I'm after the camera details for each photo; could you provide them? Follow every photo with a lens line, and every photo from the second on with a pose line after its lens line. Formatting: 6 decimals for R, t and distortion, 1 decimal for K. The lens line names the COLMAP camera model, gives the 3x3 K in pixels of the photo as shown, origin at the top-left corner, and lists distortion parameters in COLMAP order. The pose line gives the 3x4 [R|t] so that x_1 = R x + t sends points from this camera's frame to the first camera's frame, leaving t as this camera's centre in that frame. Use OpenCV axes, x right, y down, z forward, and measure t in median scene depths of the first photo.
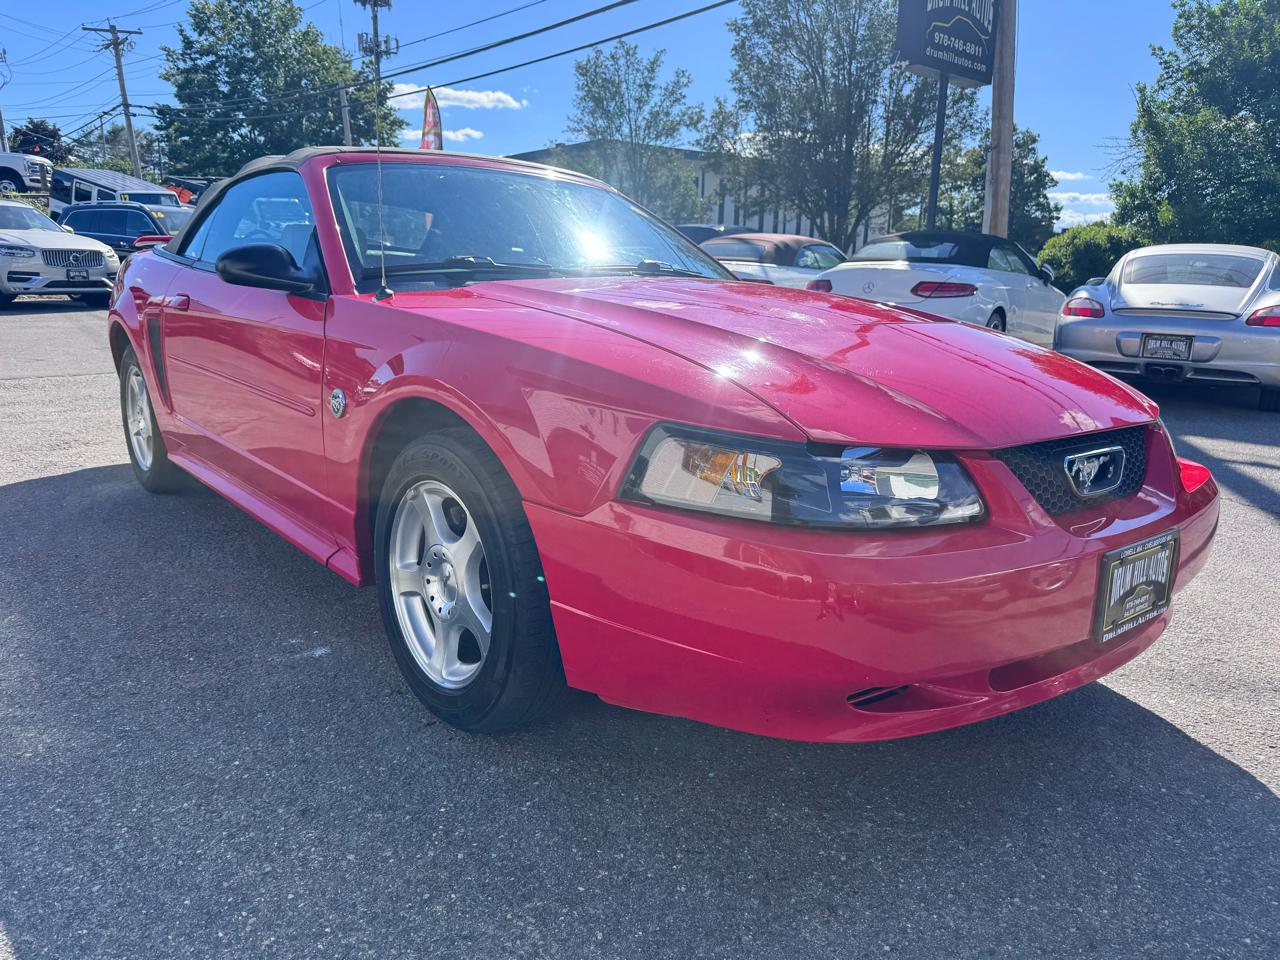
lens RADIAL K [[902.8, 0, 637.4], [0, 902.8, 484.2], [0, 0, 1]] dist [0.006040, -0.013430]
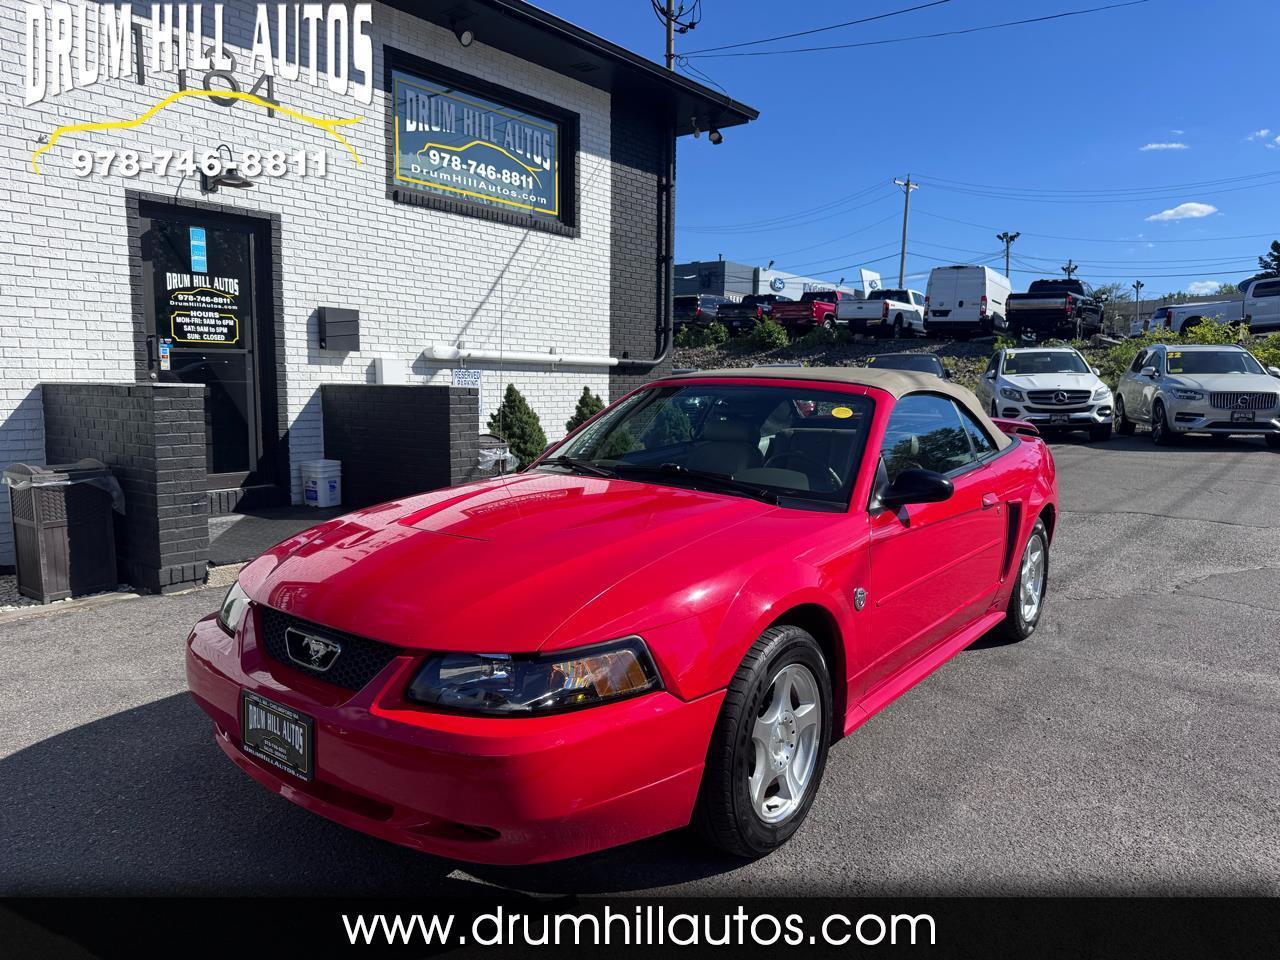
lens RADIAL K [[893.5, 0, 632.5], [0, 893.5, 482.3], [0, 0, 1]] dist [0.068338, -0.113677]
pose [[0.210705, 0.090613, -0.973341, 0.234385], [-0.220080, 0.974530, 0.043081, -0.052645], [0.952454, 0.205135, 0.225280, 0.133991]]
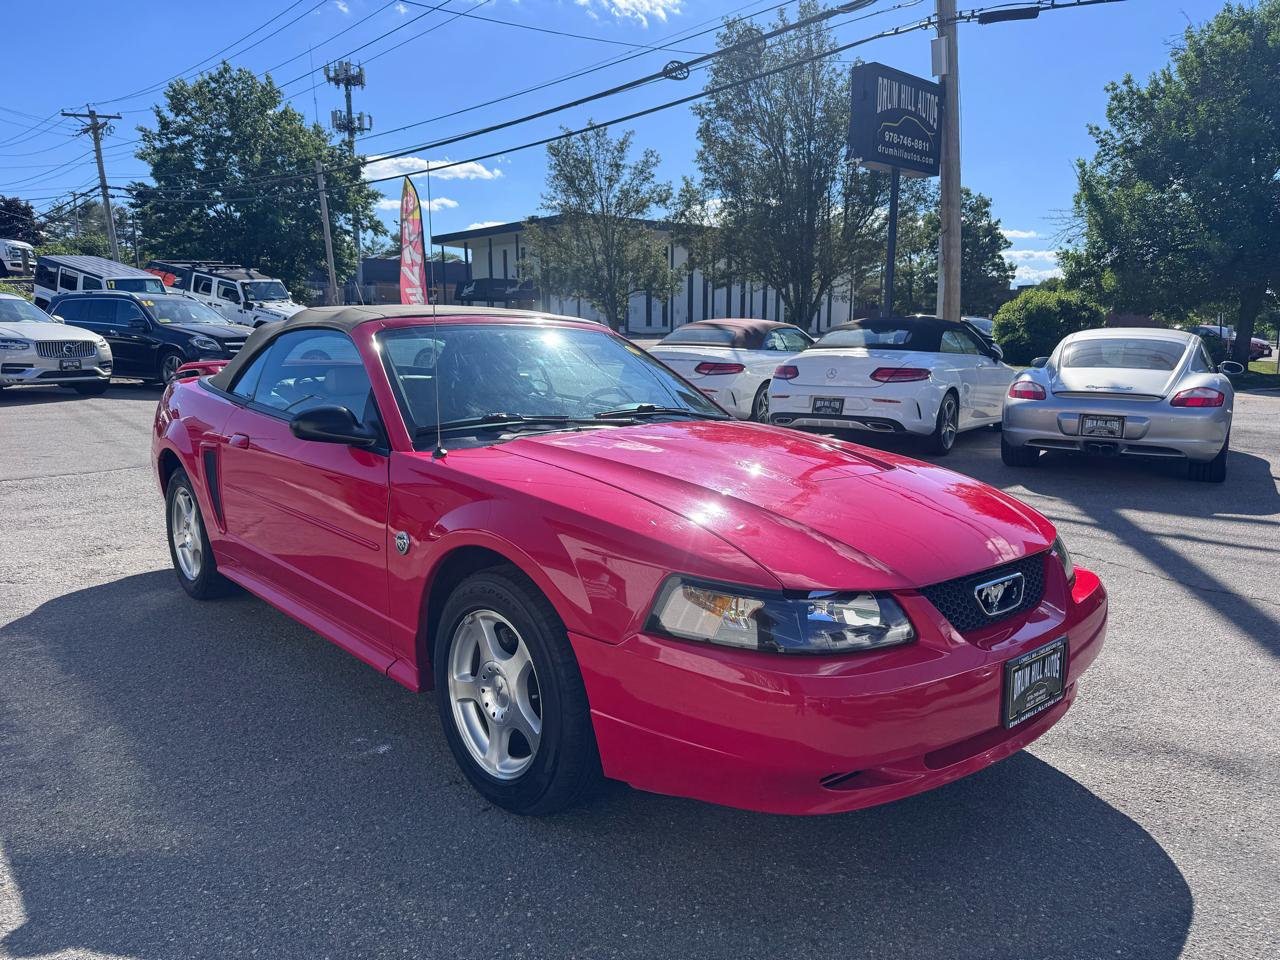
lens RADIAL K [[899.3, 0, 647.7], [0, 899.3, 484.5], [0, 0, 1]] dist [0.010260, -0.019339]
pose [[0.998957, -0.025461, 0.037890, -0.006458], [0.027846, 0.997573, -0.063815, -0.012795], [-0.036174, 0.064803, 0.997242, -0.036686]]
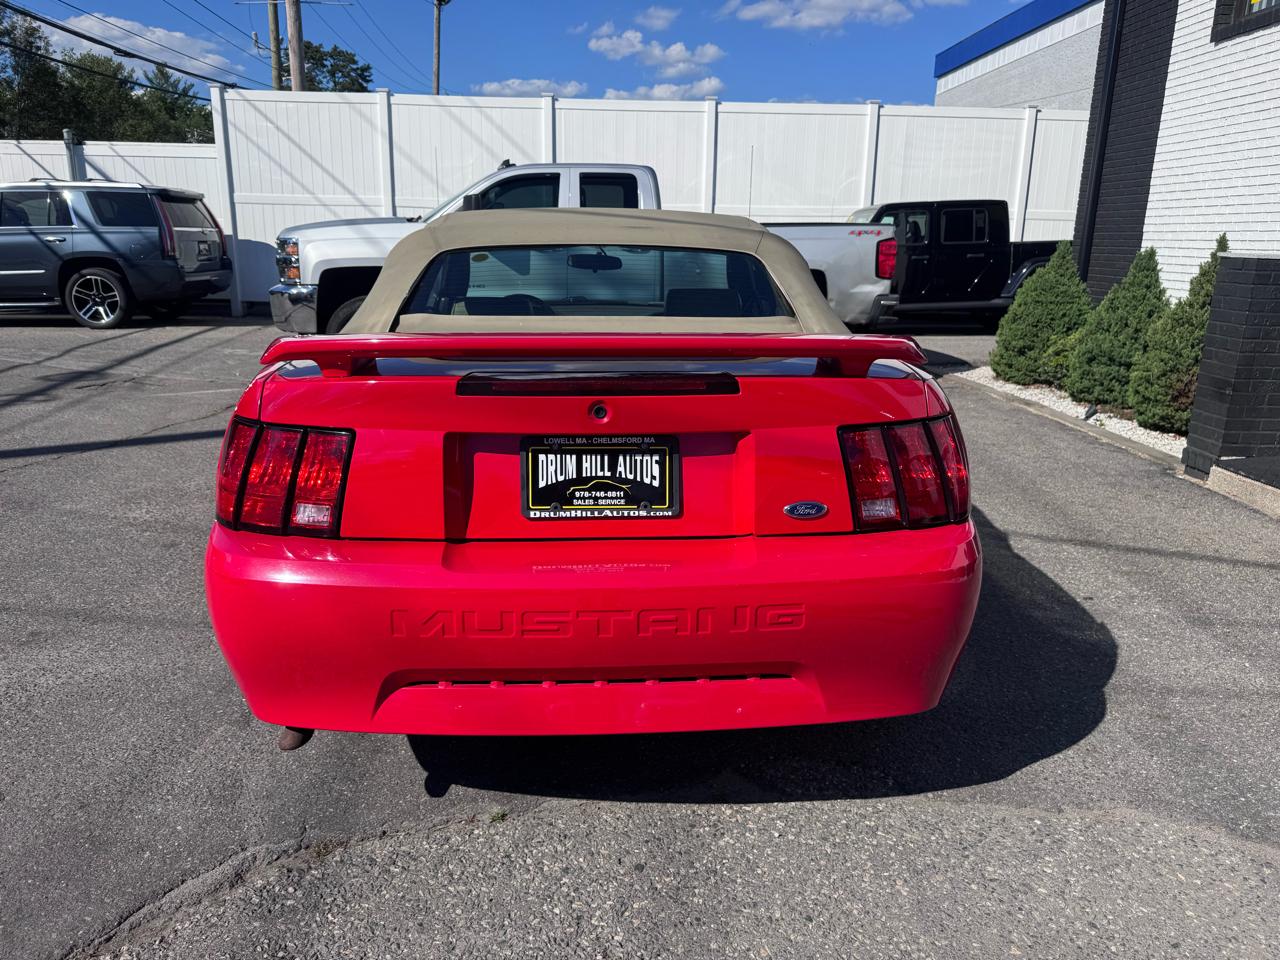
lens RADIAL K [[899.3, 0, 647.7], [0, 899.3, 484.5], [0, 0, 1]] dist [0.010260, -0.019339]
pose [[-0.795474, -0.188697, 0.575860, -0.221690], [0.102214, 0.894887, 0.434431, -0.127226], [-0.597305, 0.404440, -0.692571, 0.436906]]
